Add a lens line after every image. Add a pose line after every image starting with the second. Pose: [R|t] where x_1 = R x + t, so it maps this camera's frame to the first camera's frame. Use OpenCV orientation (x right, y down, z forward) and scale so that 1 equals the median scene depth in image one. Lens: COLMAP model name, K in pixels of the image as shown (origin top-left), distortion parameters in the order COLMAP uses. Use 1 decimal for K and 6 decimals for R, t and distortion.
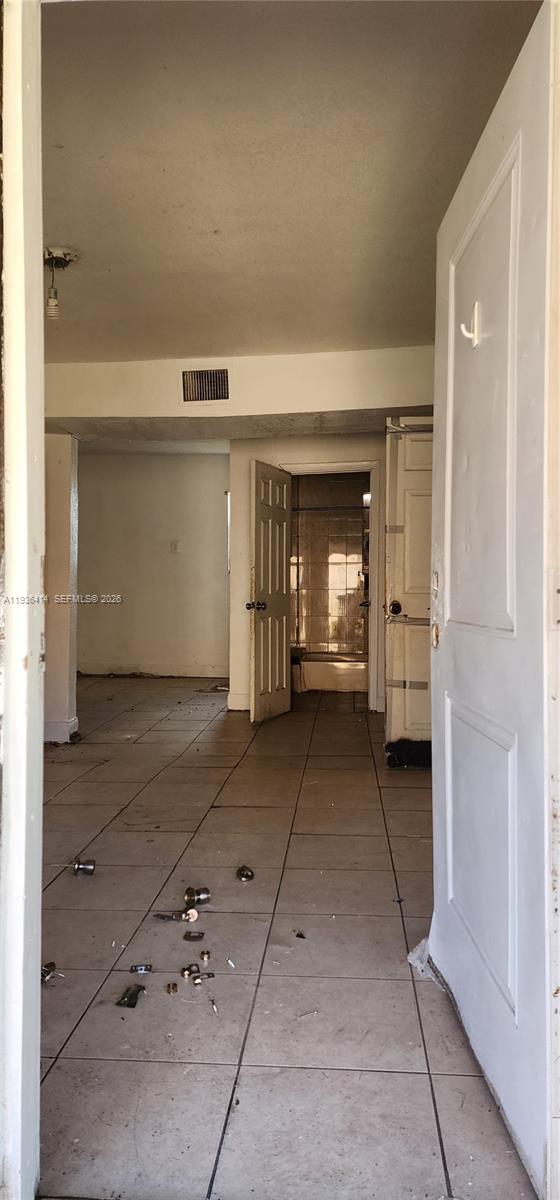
lens RADIAL K [[788.2, 0, 289.8], [0, 788.2, 591.8], [0, 0, 1]] dist [0.058221, -0.050191]
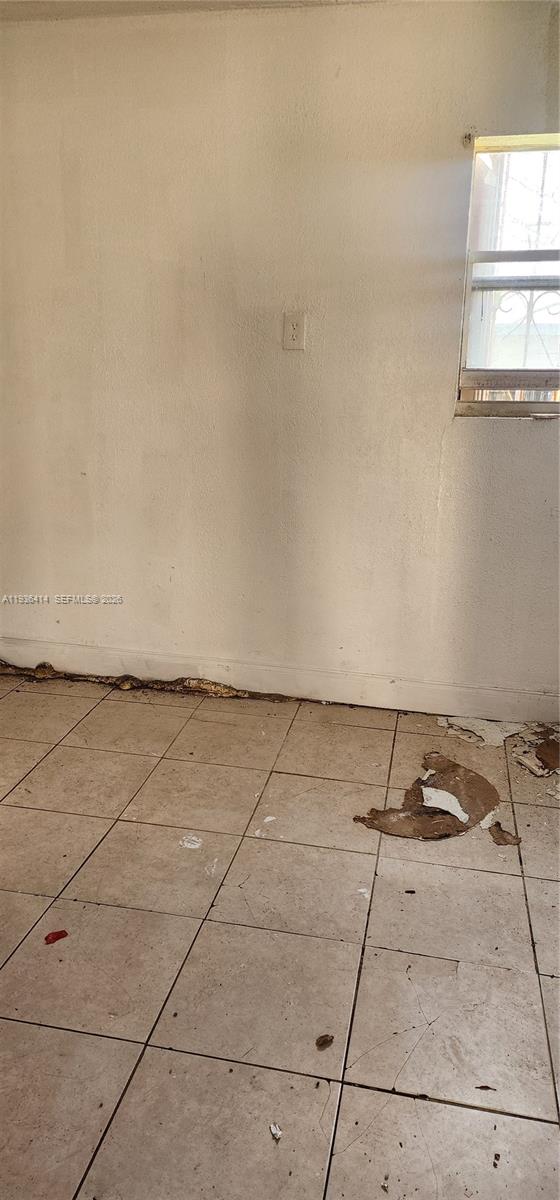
lens RADIAL K [[788.2, 0, 282.4], [0, 788.2, 604.5], [0, 0, 1]] dist [0.058221, -0.050191]
pose [[0.990457, 0.051957, -0.127657, -0.357259], [-0.015887, 0.963089, 0.268714, -0.123072], [0.136906, -0.264121, 0.954723, 2.266815]]
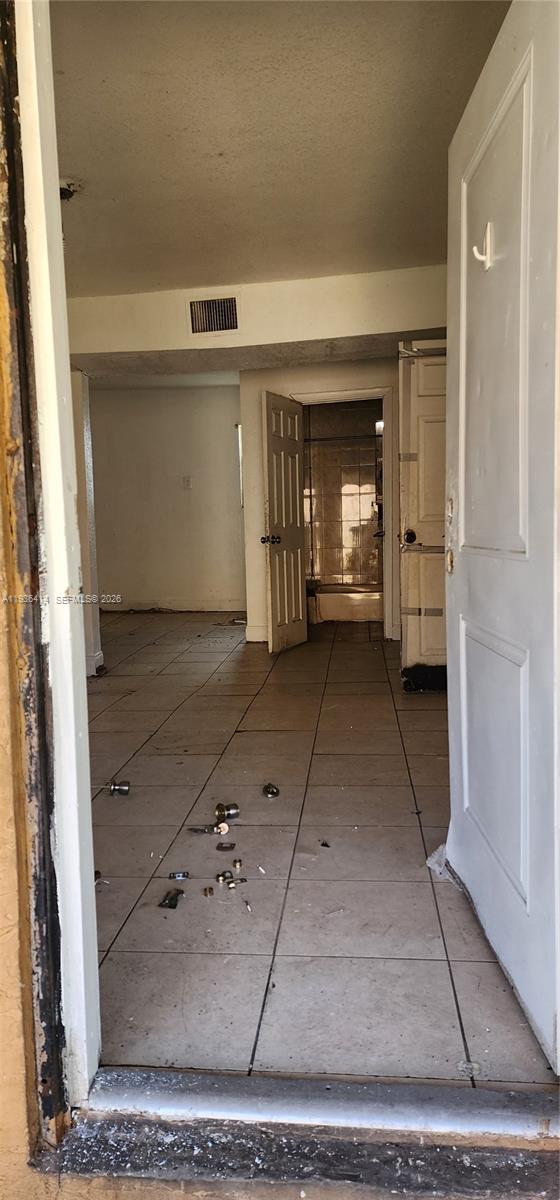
lens RADIAL K [[788.2, 0, 278.7], [0, 788.2, 600.1], [0, 0, 1]] dist [0.058221, -0.050191]
pose [[0.999100, -0.027113, -0.032628, -0.005371], [0.030082, 0.995094, 0.094255, 0.002505], [0.029913, -0.095152, 0.995013, -0.030378]]
